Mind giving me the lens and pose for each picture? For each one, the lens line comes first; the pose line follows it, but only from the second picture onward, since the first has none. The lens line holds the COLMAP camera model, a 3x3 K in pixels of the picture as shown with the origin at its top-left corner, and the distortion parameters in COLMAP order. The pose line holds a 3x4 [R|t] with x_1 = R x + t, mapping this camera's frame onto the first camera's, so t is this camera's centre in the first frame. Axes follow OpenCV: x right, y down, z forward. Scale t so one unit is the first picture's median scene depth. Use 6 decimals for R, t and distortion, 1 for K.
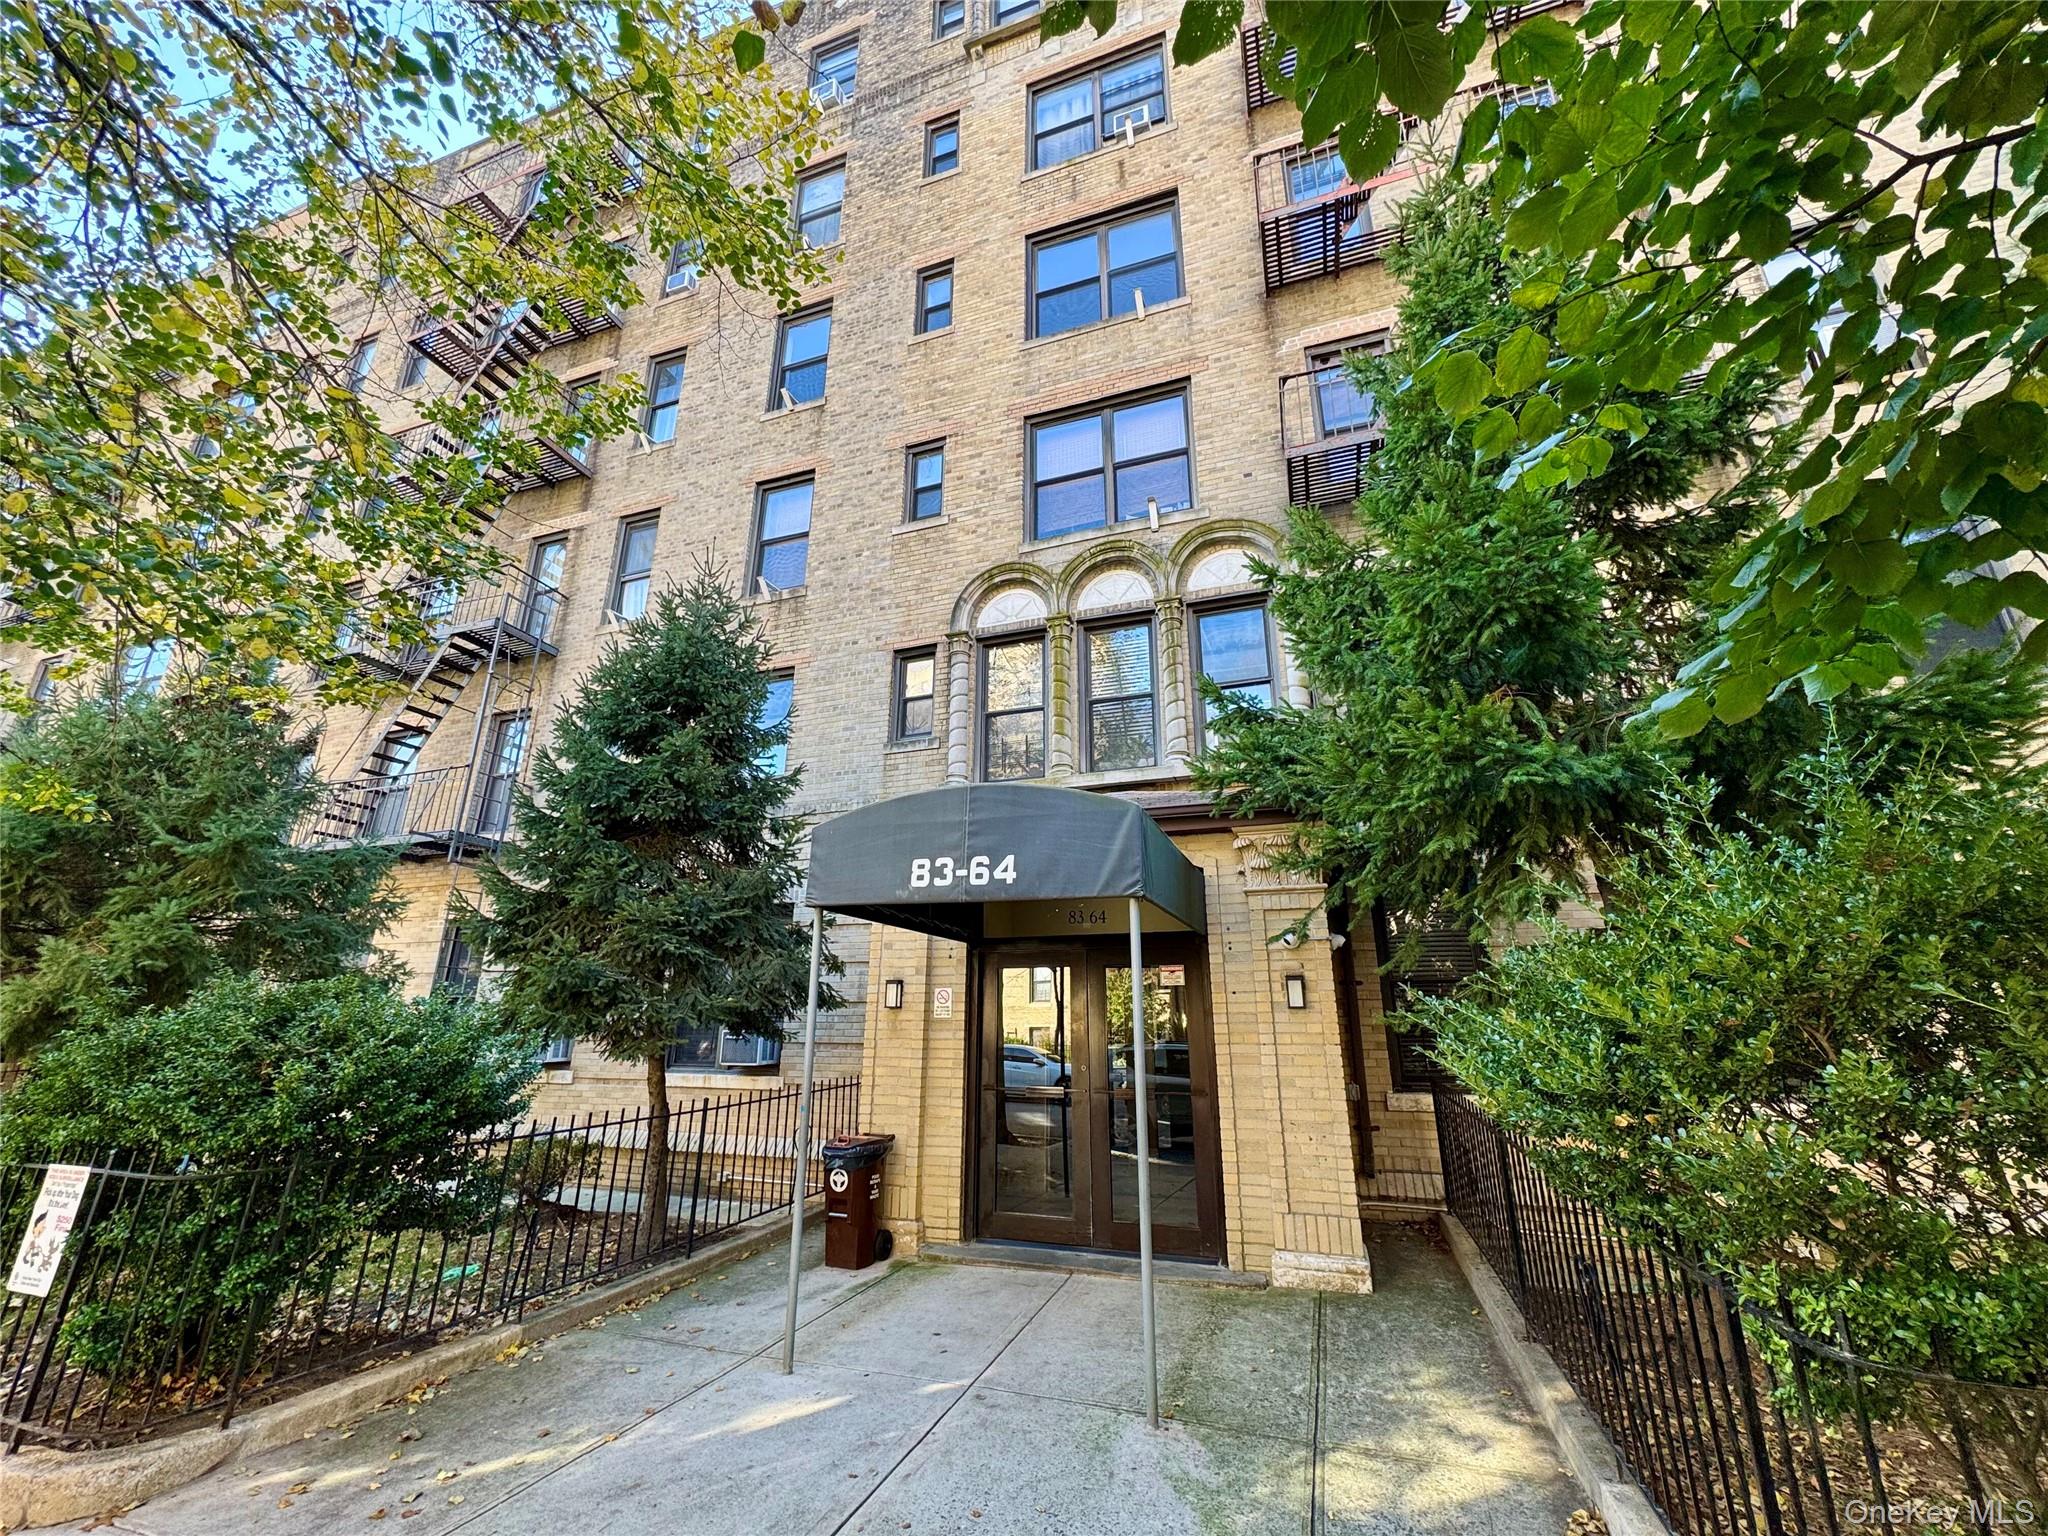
lens RADIAL K [[817.6, 0, 1023.2], [0, 817.6, 769.0], [0, 0, 1]] dist [-0.005271, 0.000459]
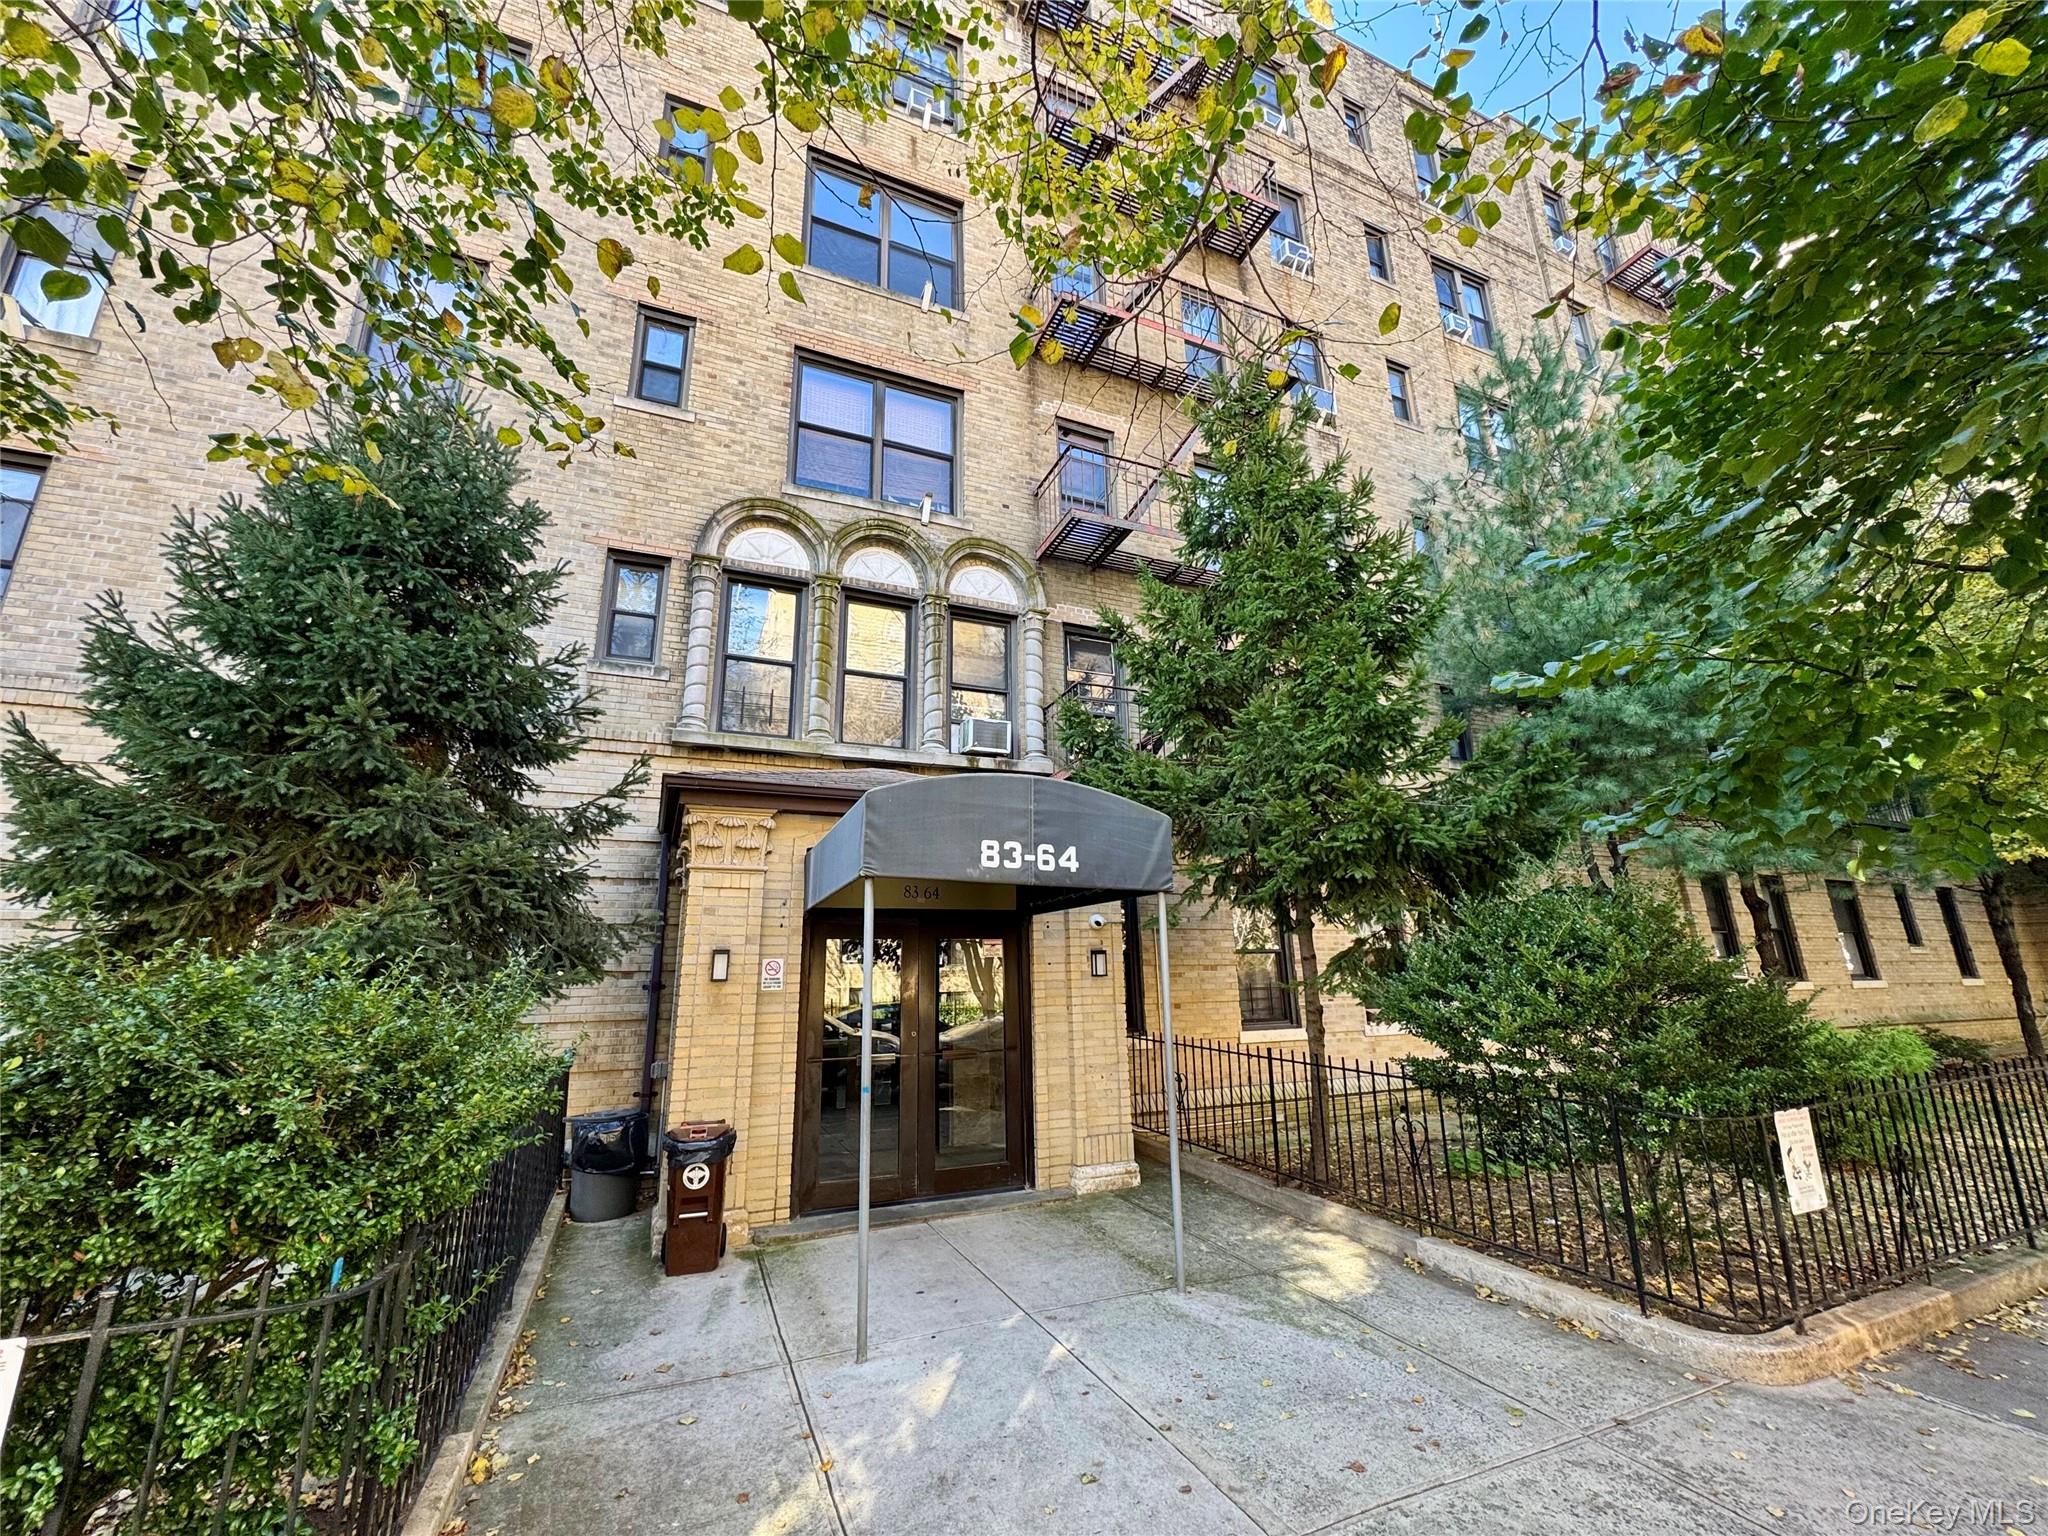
lens RADIAL K [[817.6, 0, 1024.6], [0, 817.6, 769.1], [0, 0, 1]] dist [-0.005271, 0.000459]
pose [[0.736876, 0.153575, 0.658353, -0.588311], [-0.182659, 0.982863, -0.024829, 0.028883], [-0.650883, -0.101958, 0.752300, 0.147356]]
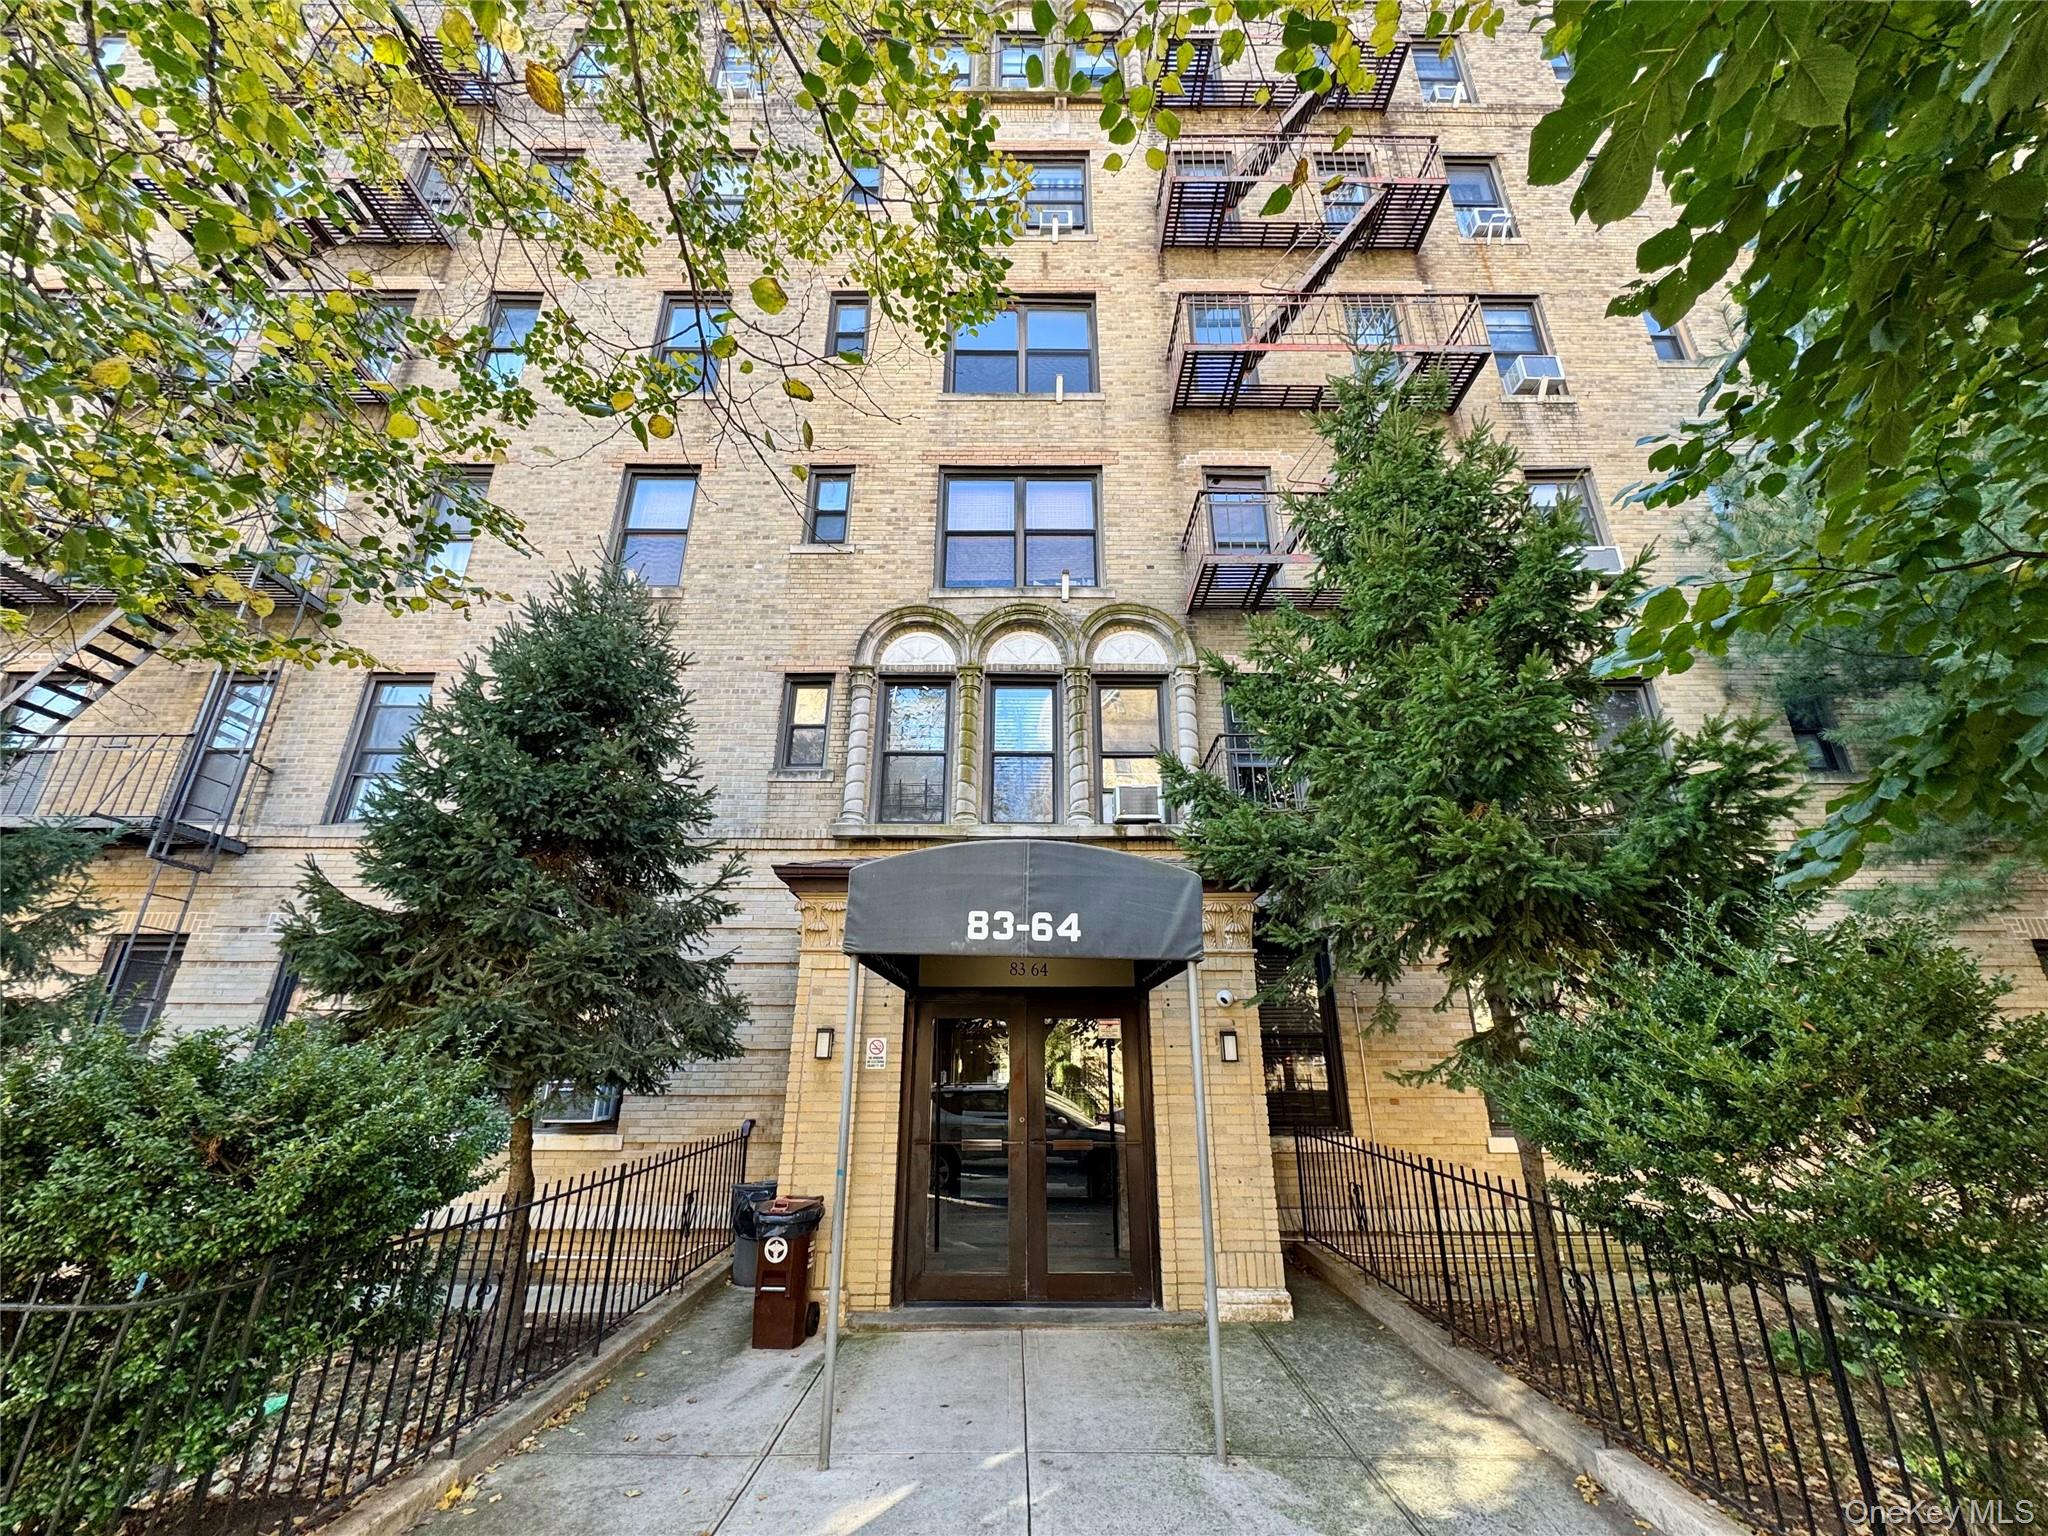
lens RADIAL K [[817.6, 0, 1023.6], [0, 817.6, 768.5], [0, 0, 1]] dist [-0.005271, 0.000459]
pose [[0.942722, 0.115105, 0.313091, -0.301106], [-0.099962, 0.992927, -0.064054, -0.003025], [-0.318250, 0.029088, 0.947560, 0.024744]]
